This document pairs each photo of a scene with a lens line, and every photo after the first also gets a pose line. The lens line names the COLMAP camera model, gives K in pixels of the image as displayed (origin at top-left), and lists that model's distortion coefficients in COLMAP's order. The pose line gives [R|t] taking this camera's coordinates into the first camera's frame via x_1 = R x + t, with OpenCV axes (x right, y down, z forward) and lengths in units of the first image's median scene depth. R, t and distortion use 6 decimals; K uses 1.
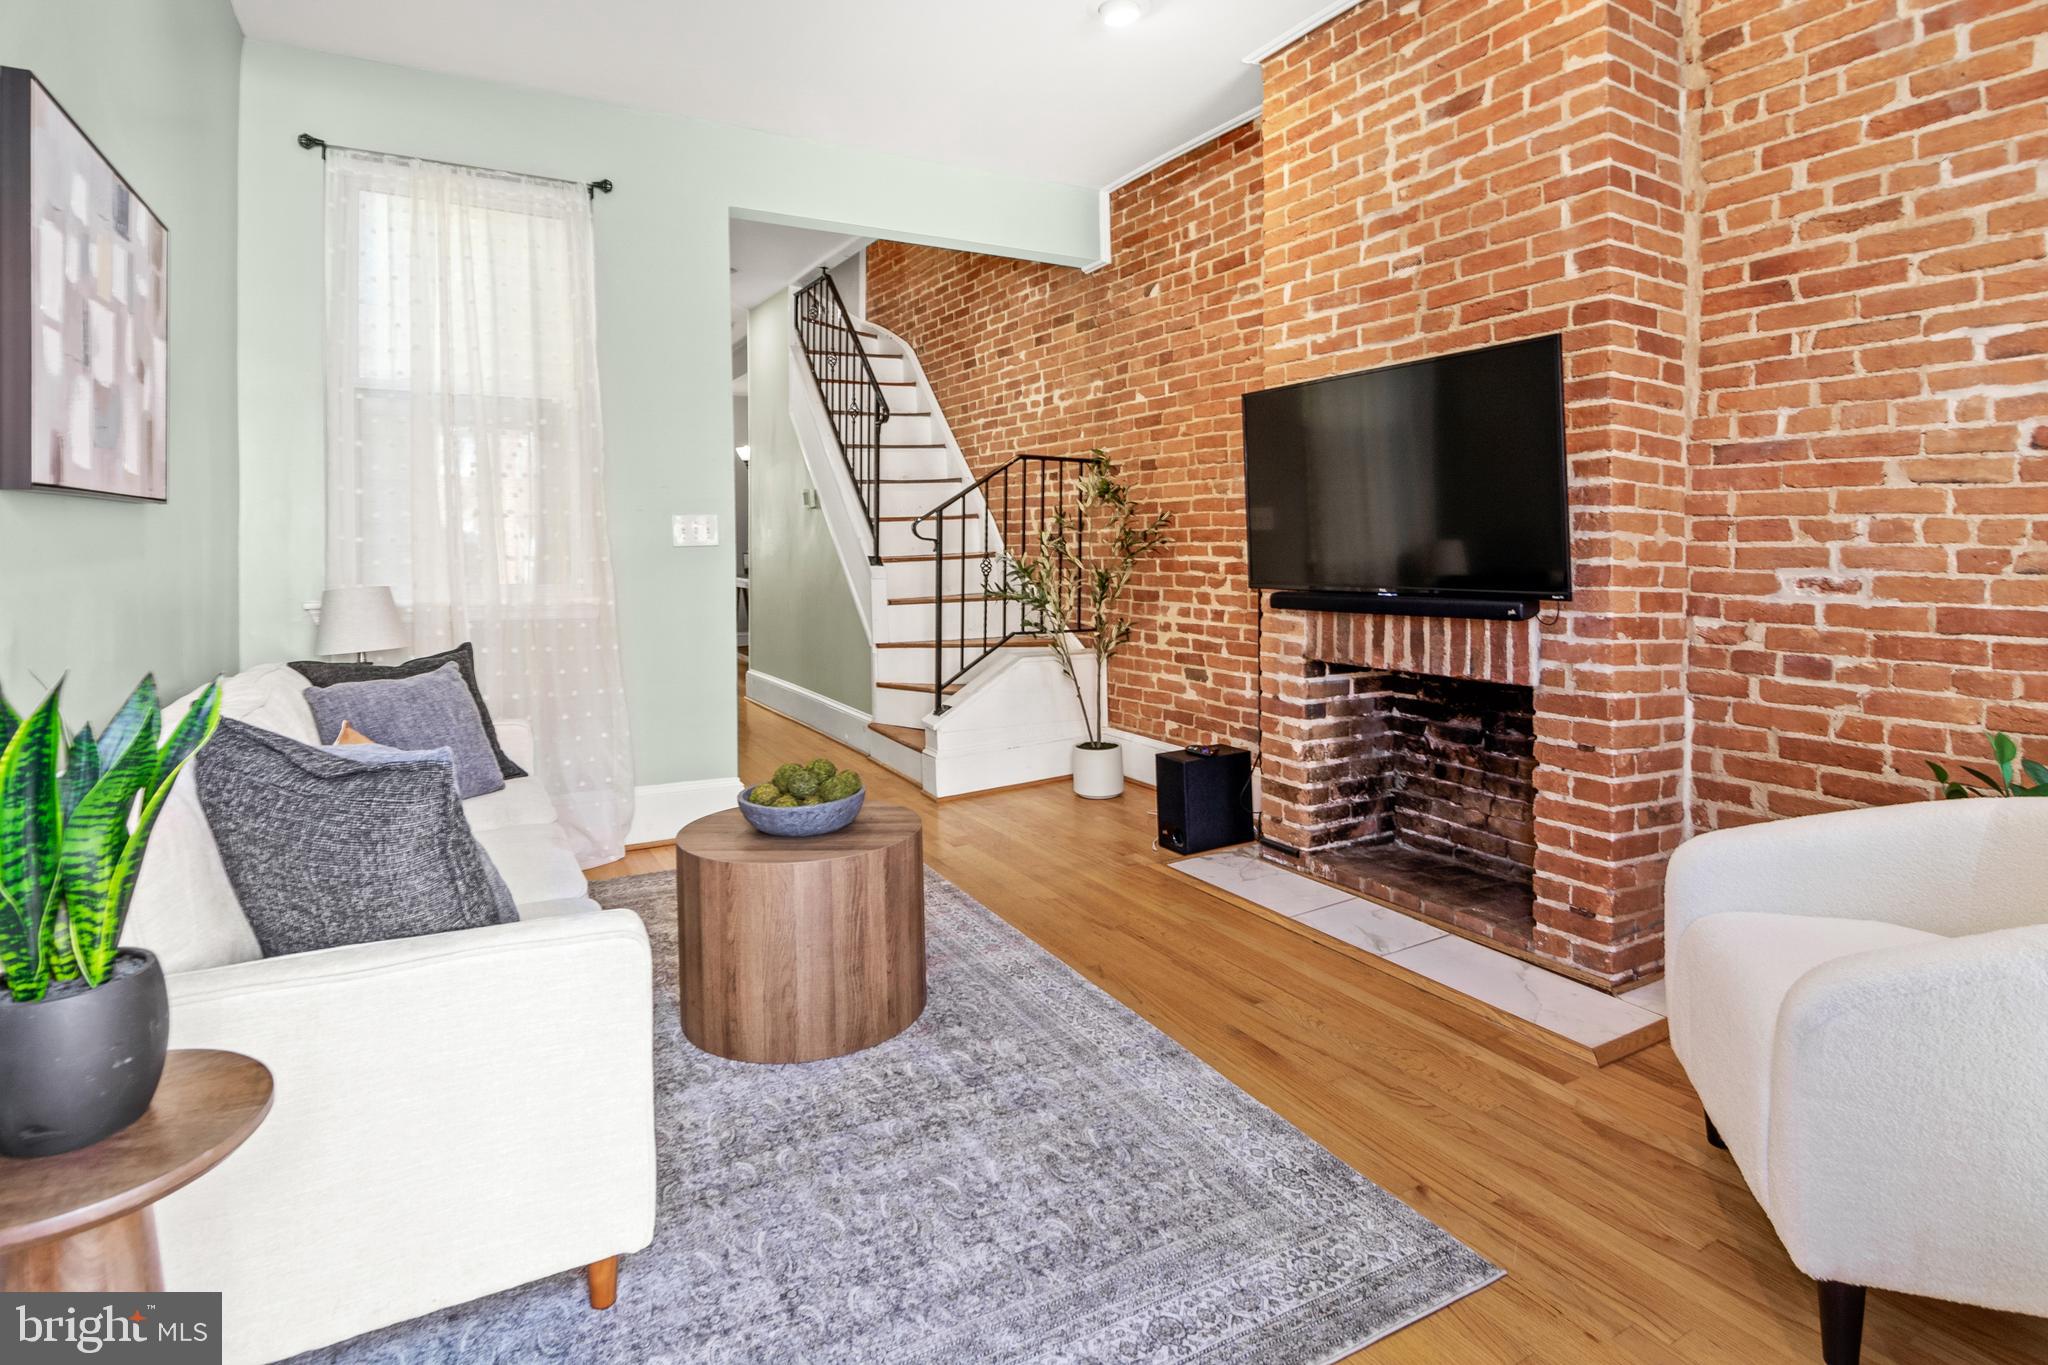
lens RADIAL K [[1045.4, 0, 1028.9], [0, 1045.4, 539.4], [0, 0, 1]] dist [-0.009922, -0.001209]
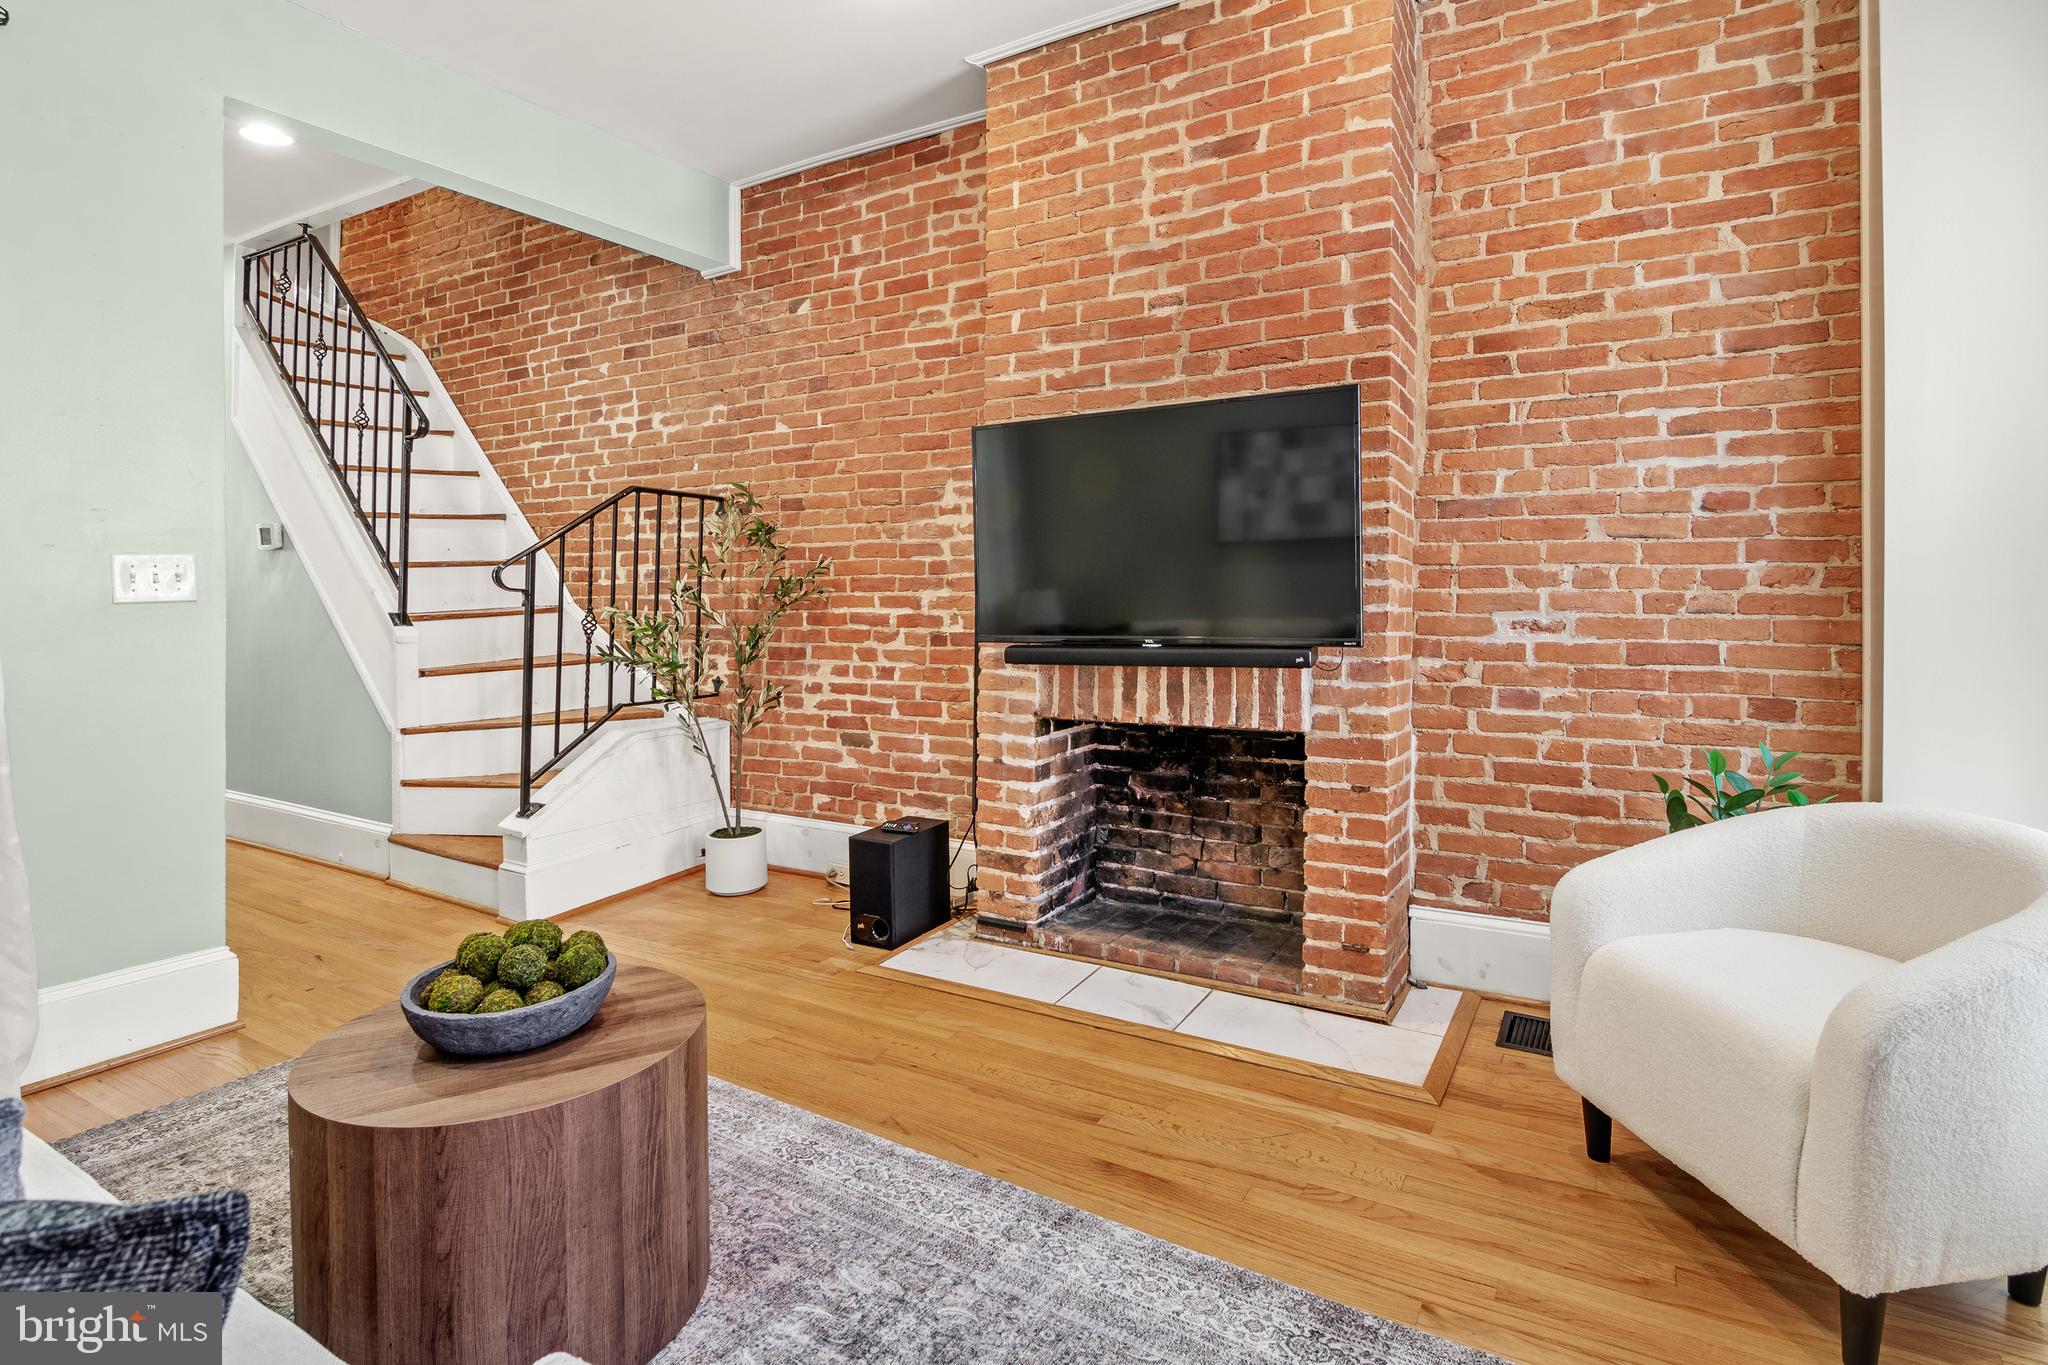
lens RADIAL K [[1023.8, 0, 1032.9], [0, 1023.8, 580.1], [0, 0, 1]] dist [-0.003603, -0.000791]
pose [[0.868455, 0.000241, 0.495768, -0.187872], [0.004377, 0.999957, -0.008153, 0.000155], [-0.495749, 0.009250, 0.868416, 0.209155]]
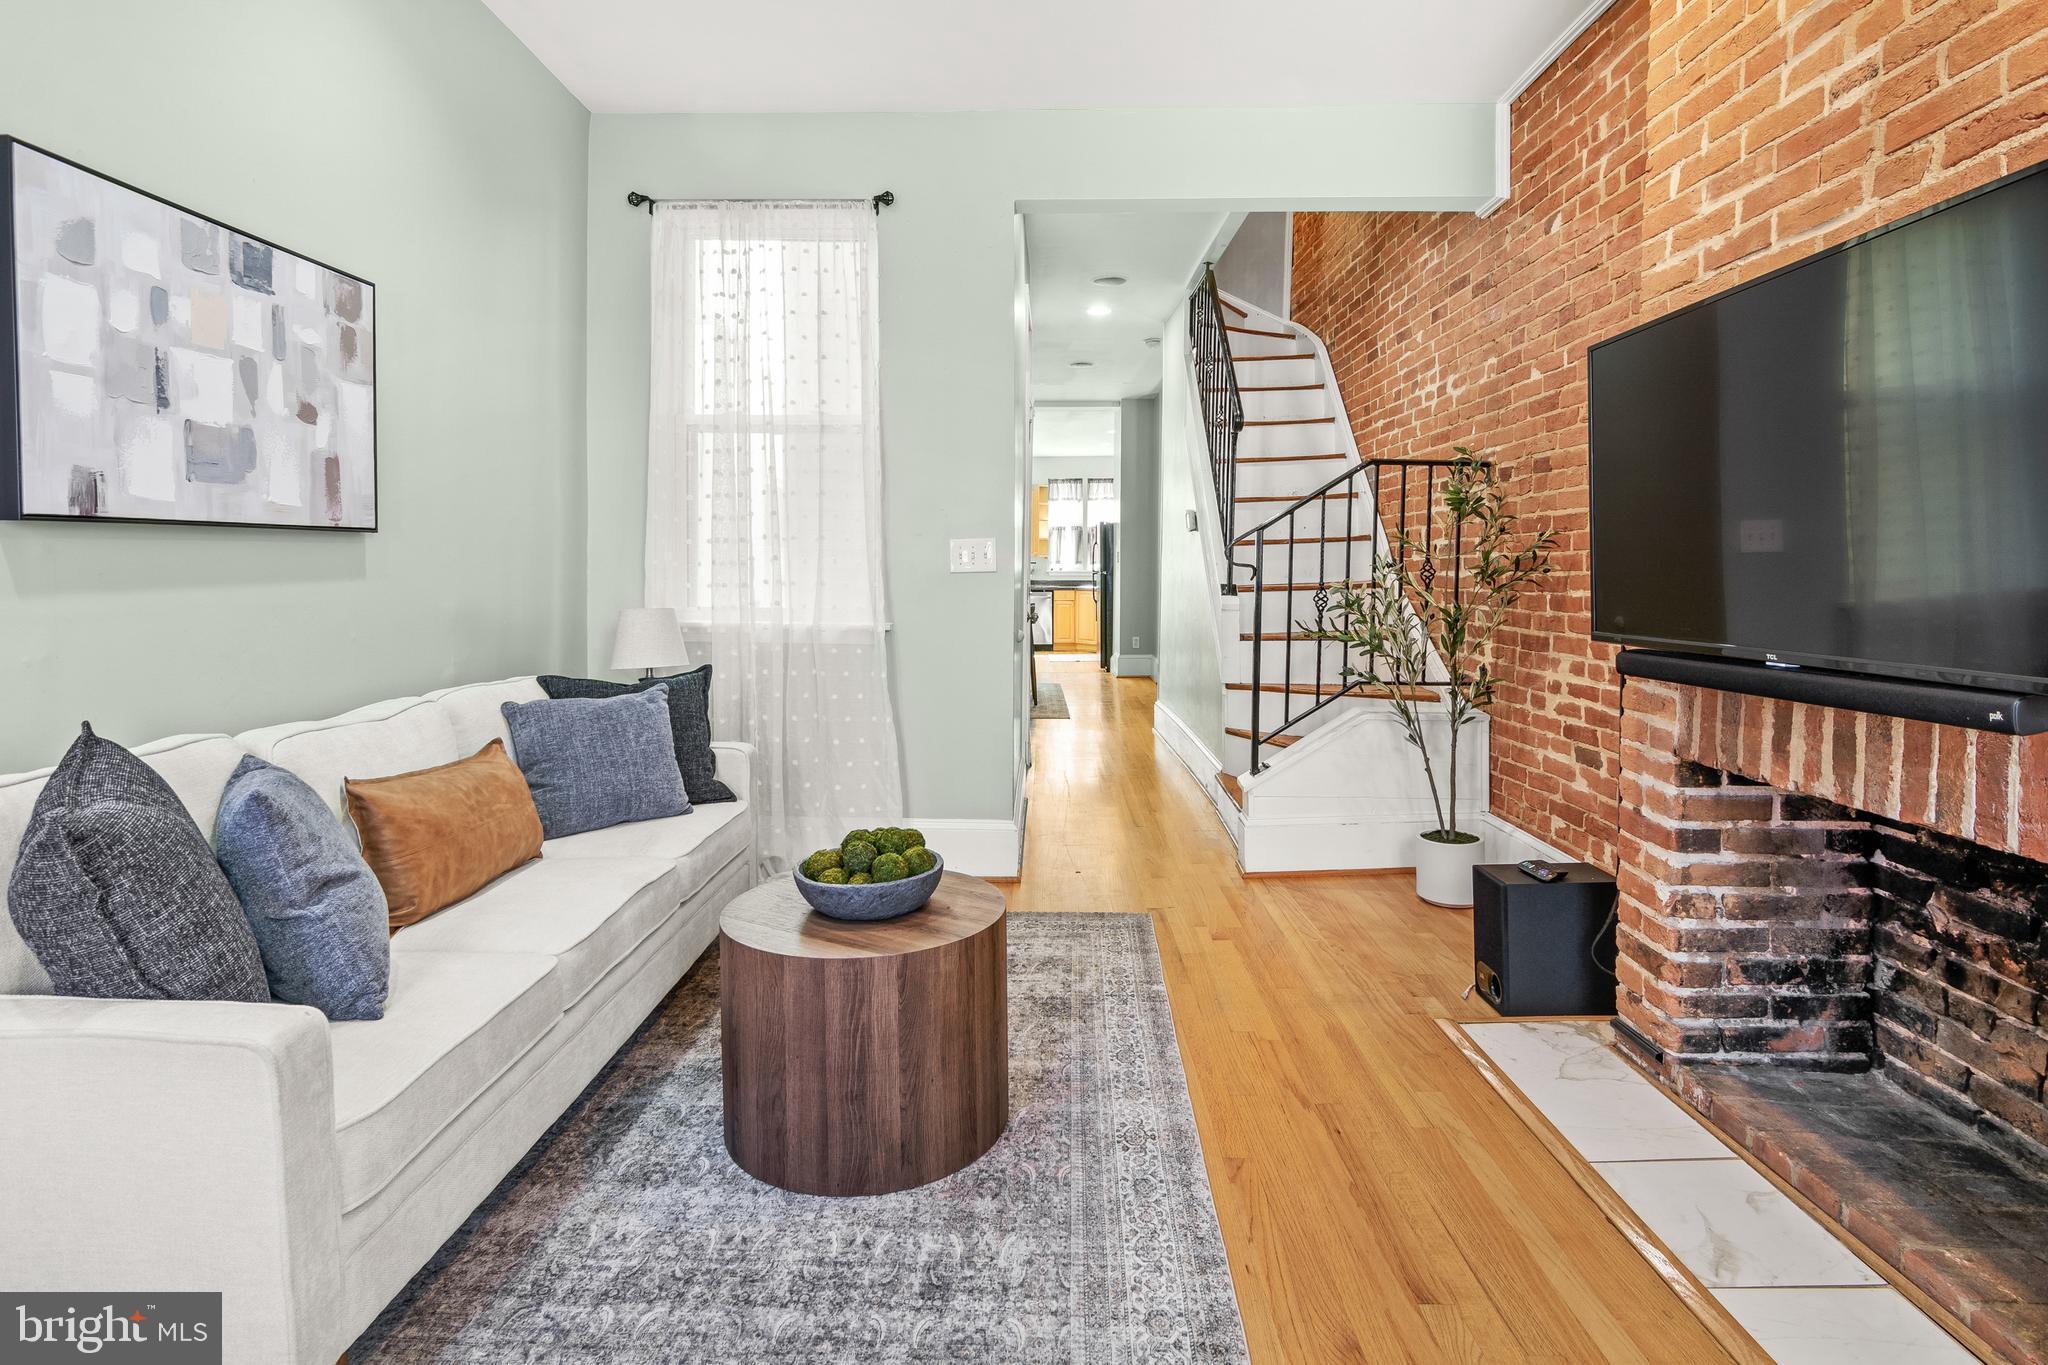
lens RADIAL K [[1042.9, 0, 1036.4], [0, 1042.9, 593.3], [0, 0, 1]] dist [-0.003537, -0.002305]
pose [[0.865498, 0.019369, -0.500537, 0.239534], [-0.005665, 0.999567, 0.028883, -0.001060], [0.500880, -0.022162, 0.865233, 0.257845]]
